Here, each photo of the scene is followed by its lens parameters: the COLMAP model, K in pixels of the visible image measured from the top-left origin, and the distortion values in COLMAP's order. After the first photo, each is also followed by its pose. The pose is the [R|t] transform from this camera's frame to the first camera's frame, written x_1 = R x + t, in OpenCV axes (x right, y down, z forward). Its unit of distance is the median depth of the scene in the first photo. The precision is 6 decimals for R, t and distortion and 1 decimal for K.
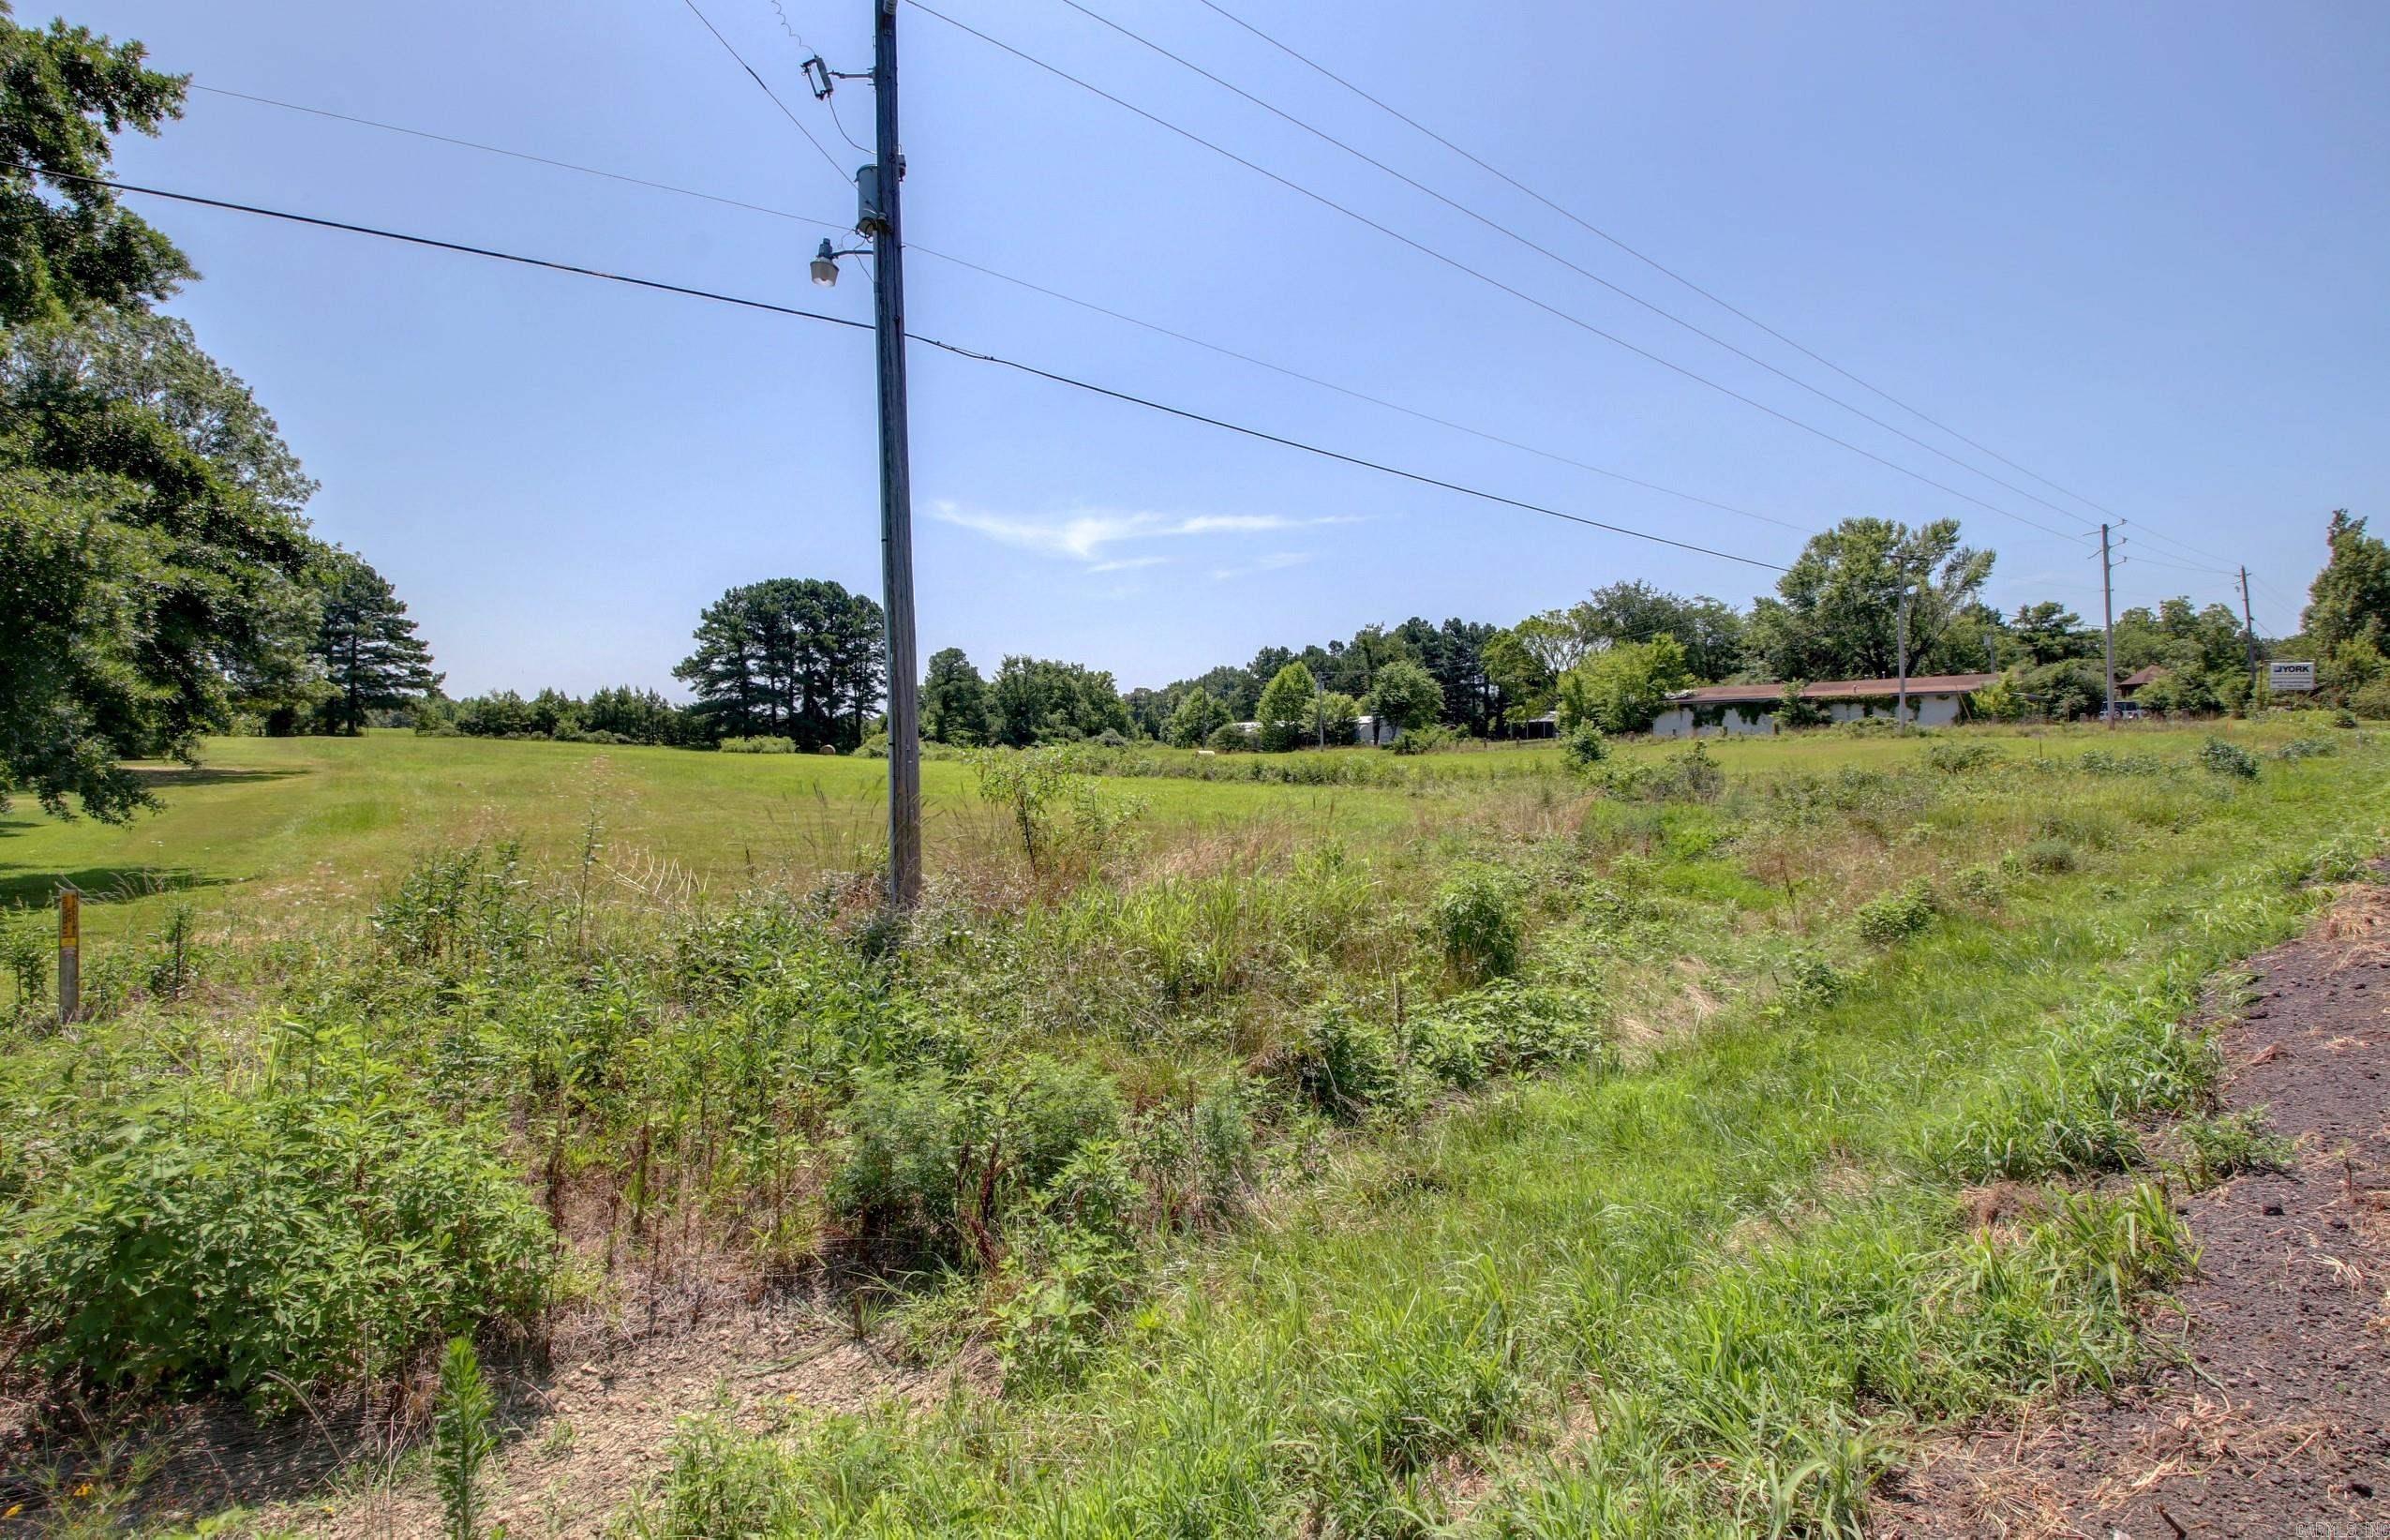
lens RADIAL K [[1157.6, 0, 1181.3], [0, 1157.6, 765.5], [0, 0, 1]] dist [0.003522, -0.000184]
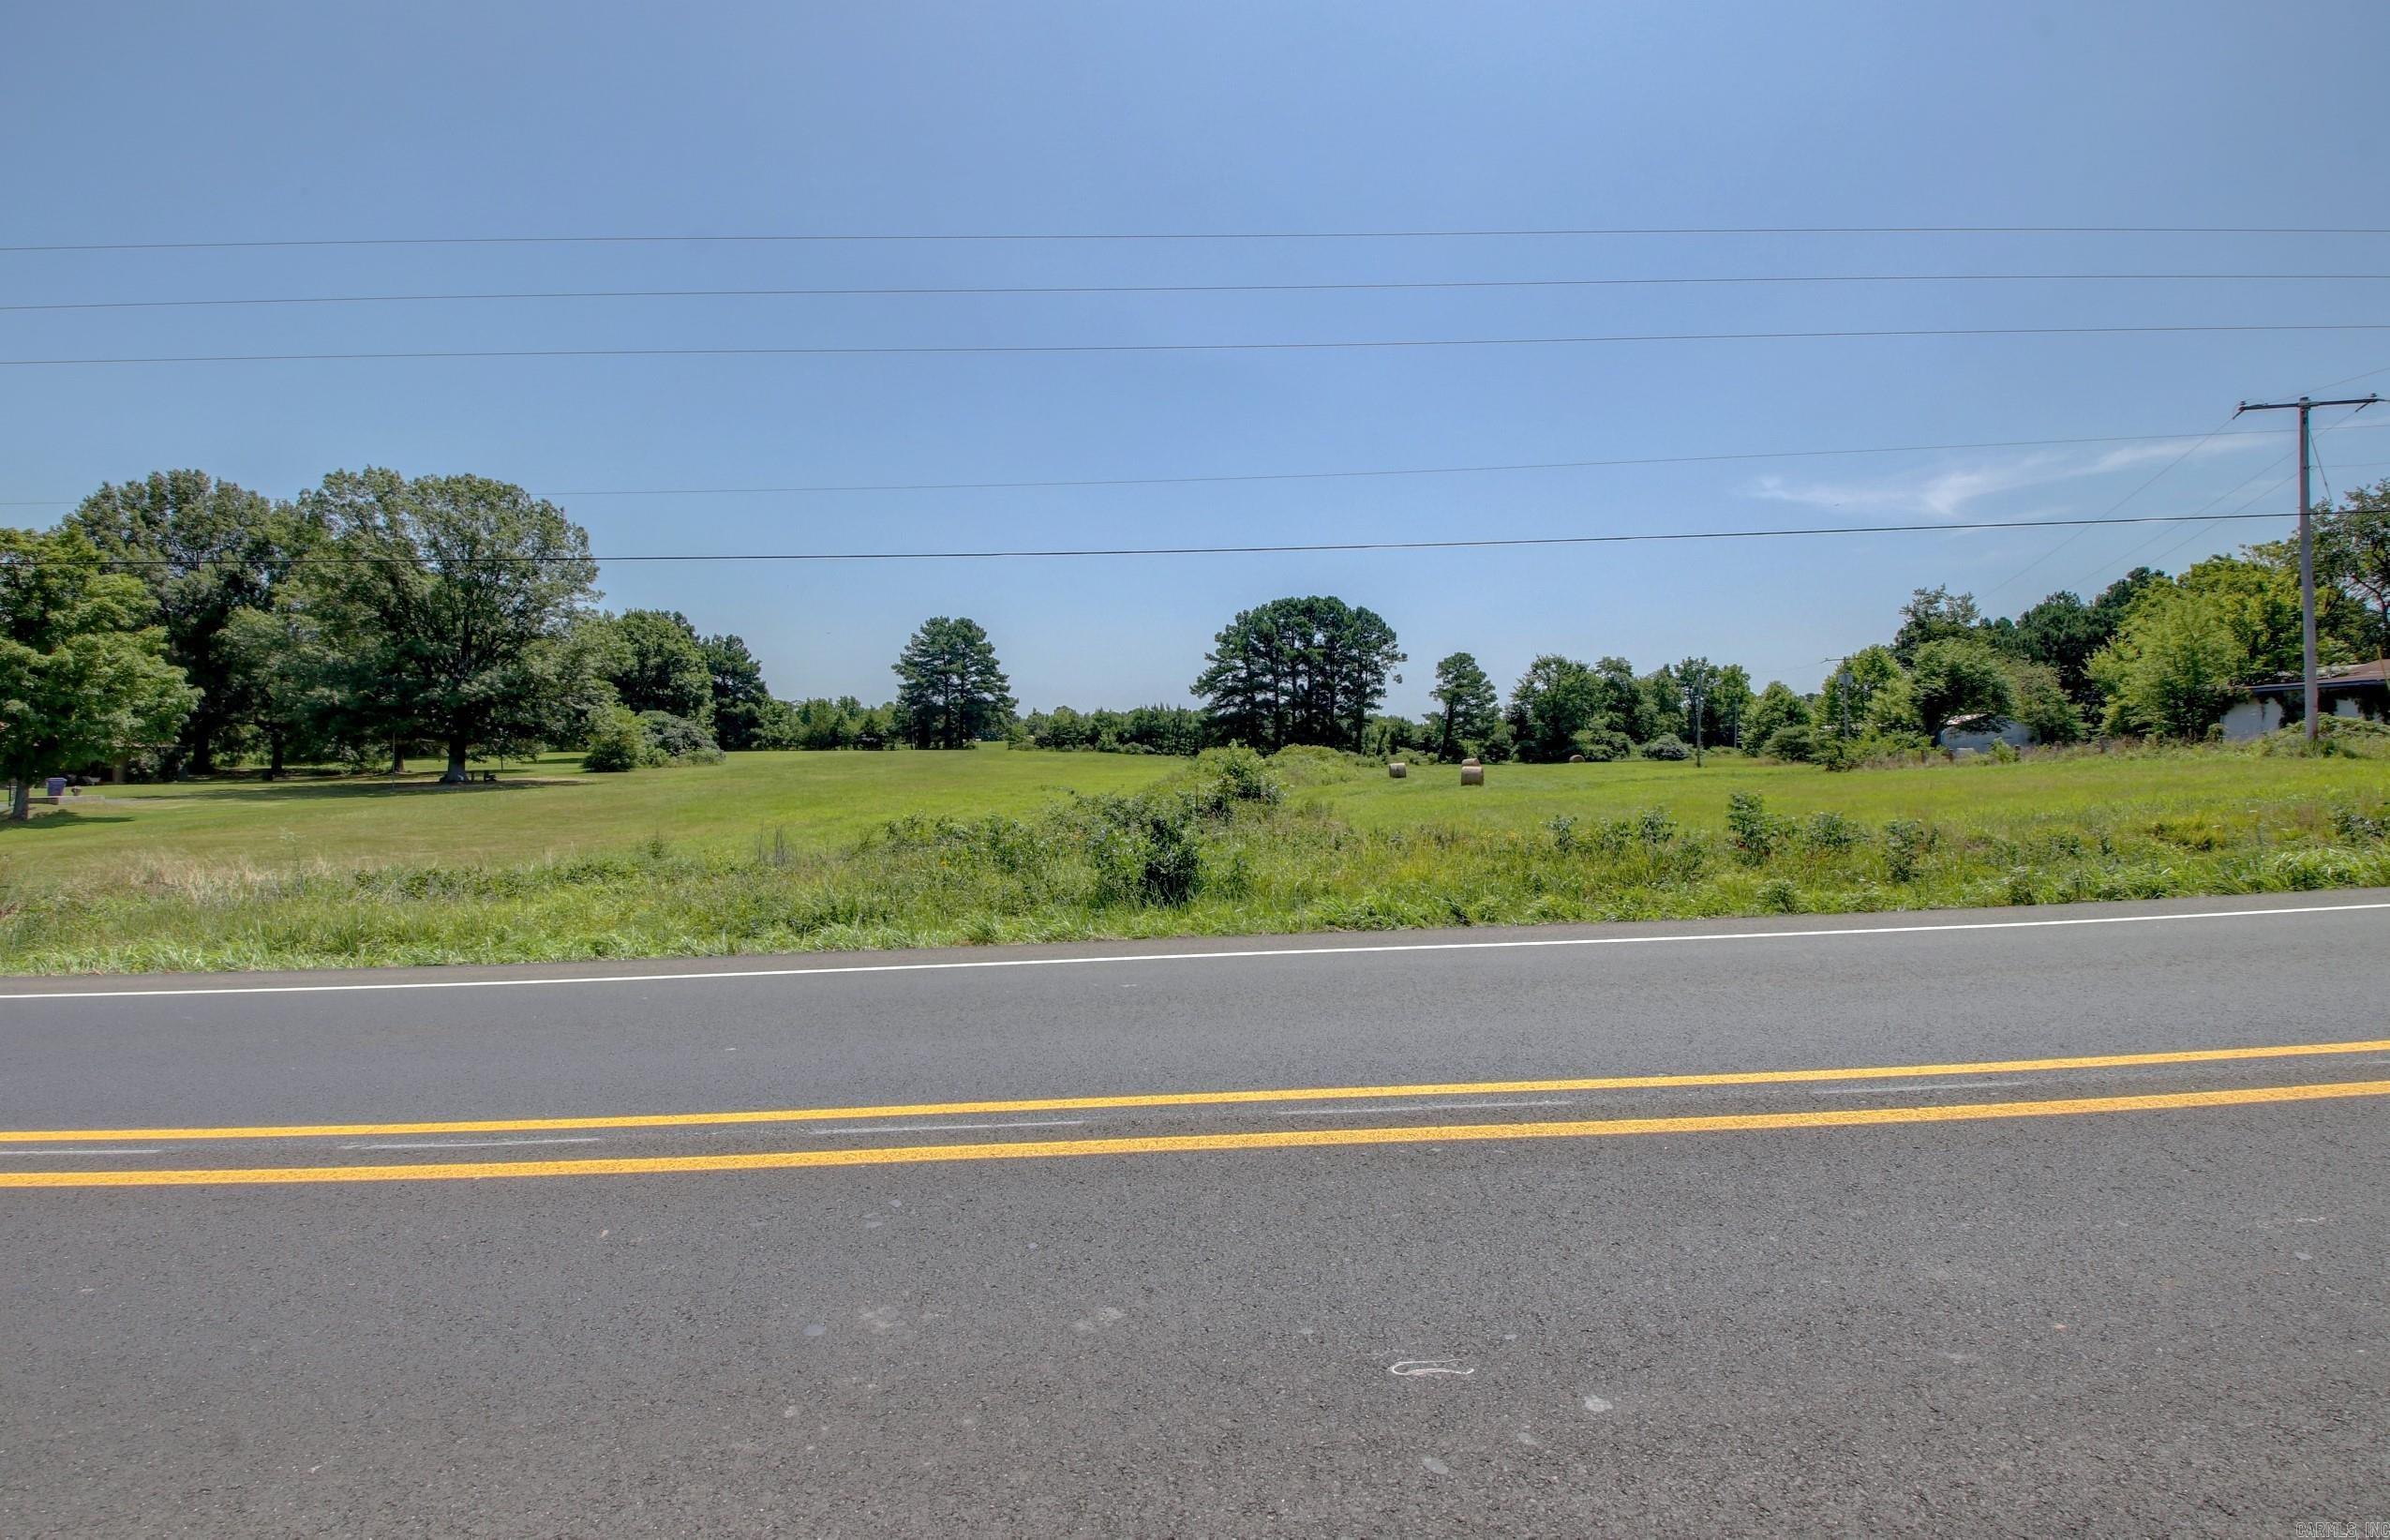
lens RADIAL K [[1157.6, 0, 1181.3], [0, 1157.6, 765.5], [0, 0, 1]] dist [0.003522, -0.000184]
pose [[0.782619, 0.004253, -0.622486, 0.262363], [-0.004954, 0.999988, 0.000603, -0.008286], [0.622481, 0.002611, 0.782631, 0.117164]]
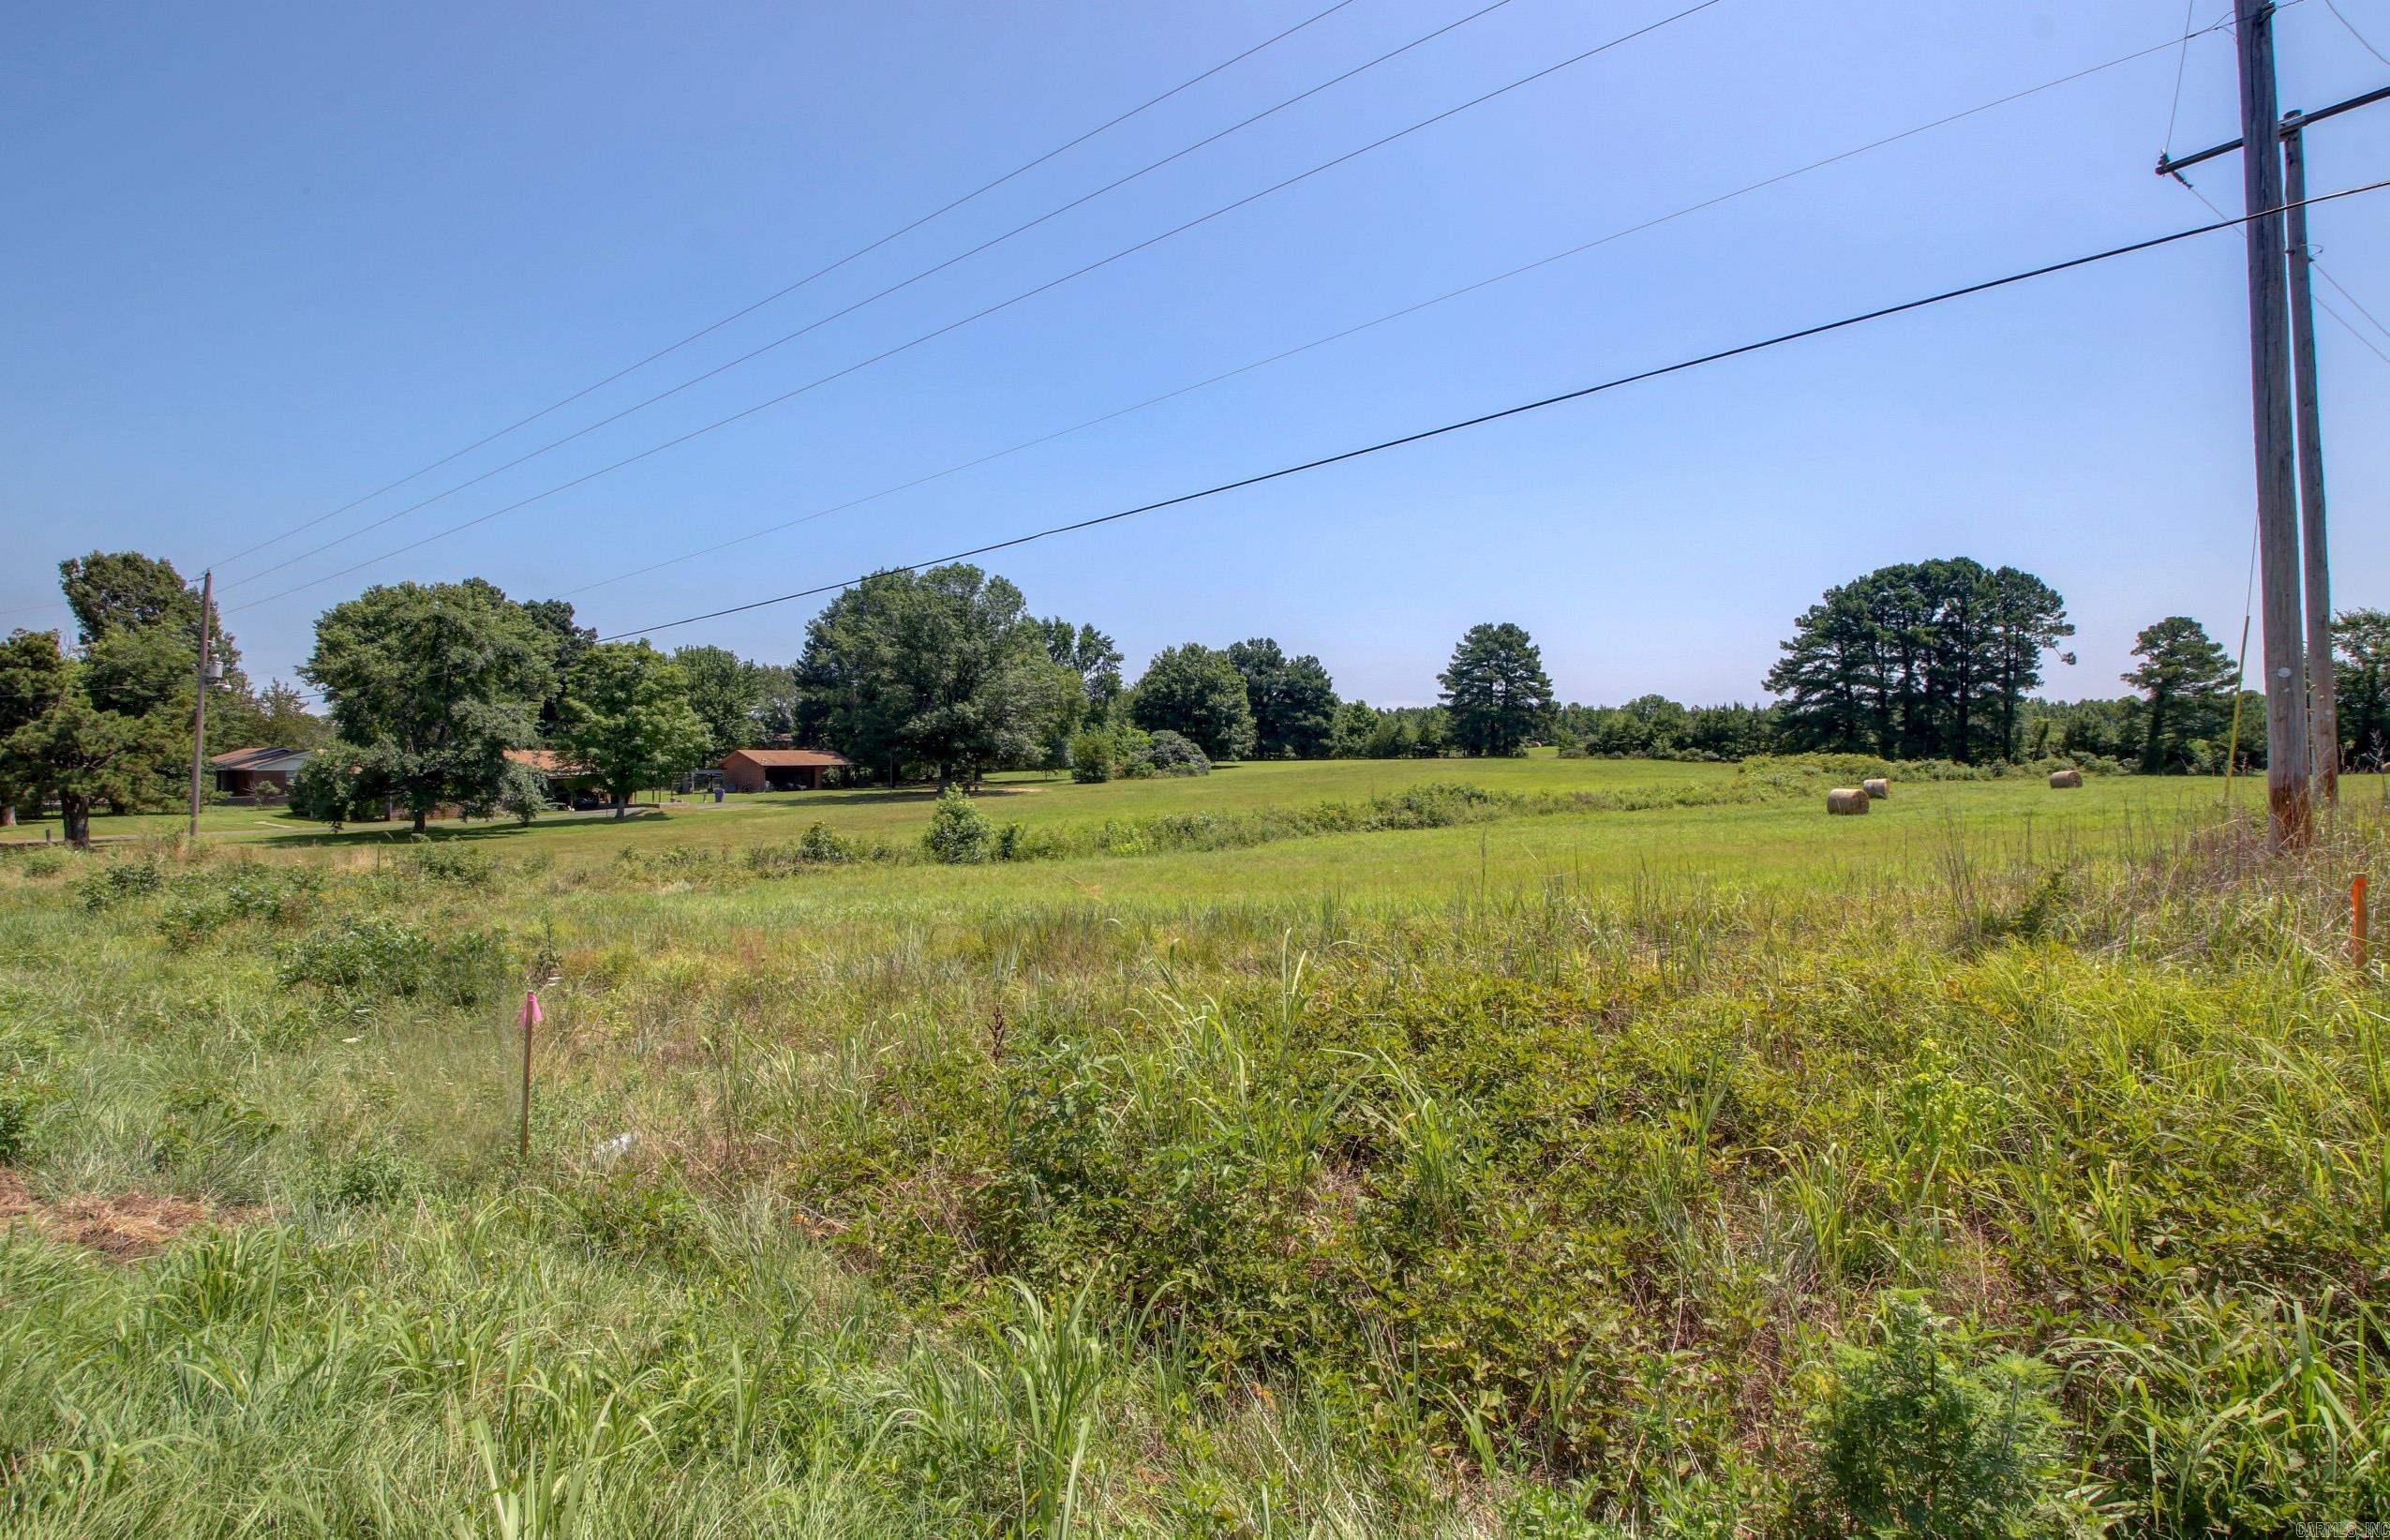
lens RADIAL K [[1157.6, 0, 1181.3], [0, 1157.6, 765.5], [0, 0, 1]] dist [0.003522, -0.000184]
pose [[0.197722, 0.006343, -0.980238, 0.419317], [-0.001459, 0.999980, 0.006177, -0.020672], [0.980257, 0.000209, 0.197727, 0.347803]]
